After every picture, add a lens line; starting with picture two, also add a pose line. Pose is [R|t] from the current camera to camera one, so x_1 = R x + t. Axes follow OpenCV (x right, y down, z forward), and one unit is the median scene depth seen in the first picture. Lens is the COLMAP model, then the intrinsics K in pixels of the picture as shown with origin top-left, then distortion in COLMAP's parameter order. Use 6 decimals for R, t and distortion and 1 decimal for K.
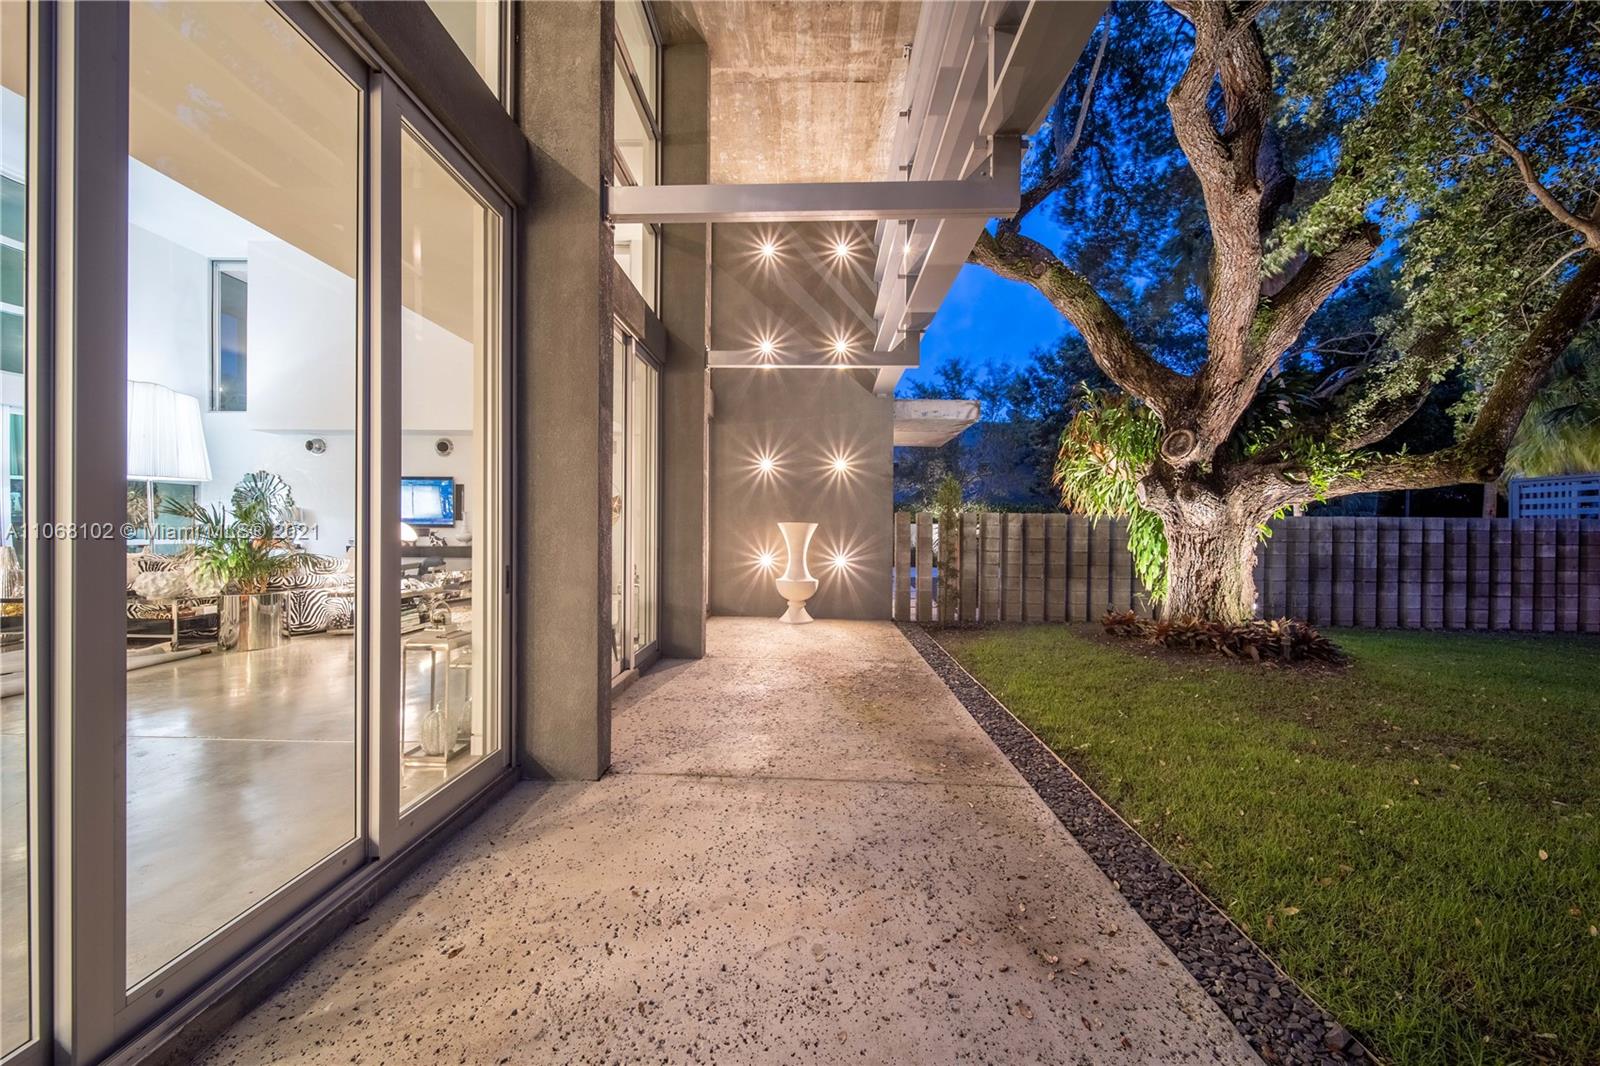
lens RADIAL K [[560.8, 0, 811.0], [0, 560.8, 526.9], [0, 0, 1]] dist [0.000394, -0.001430]
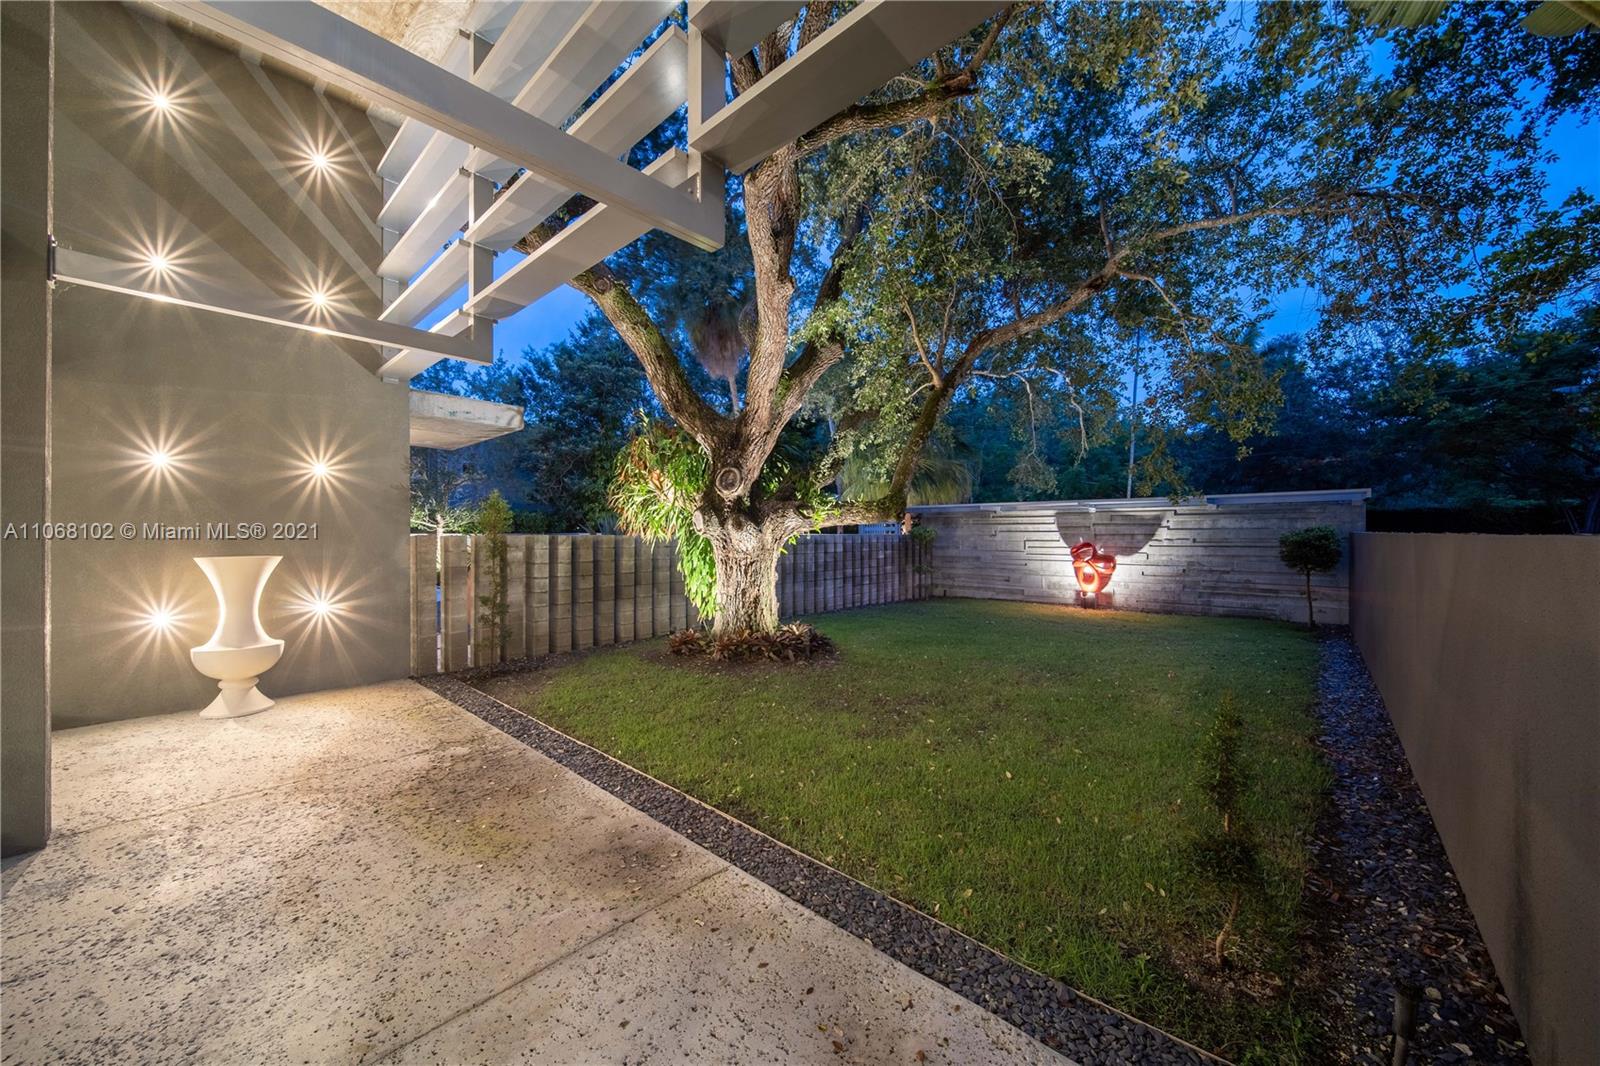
lens RADIAL K [[560.8, 0, 795.0], [0, 560.8, 527.6], [0, 0, 1]] dist [0.000394, -0.001430]
pose [[0.661937, -0.003074, 0.749553, -0.101829], [0.006293, 0.999979, -0.001456, -0.042146], [-0.749533, 0.005681, 0.661942, 0.124325]]
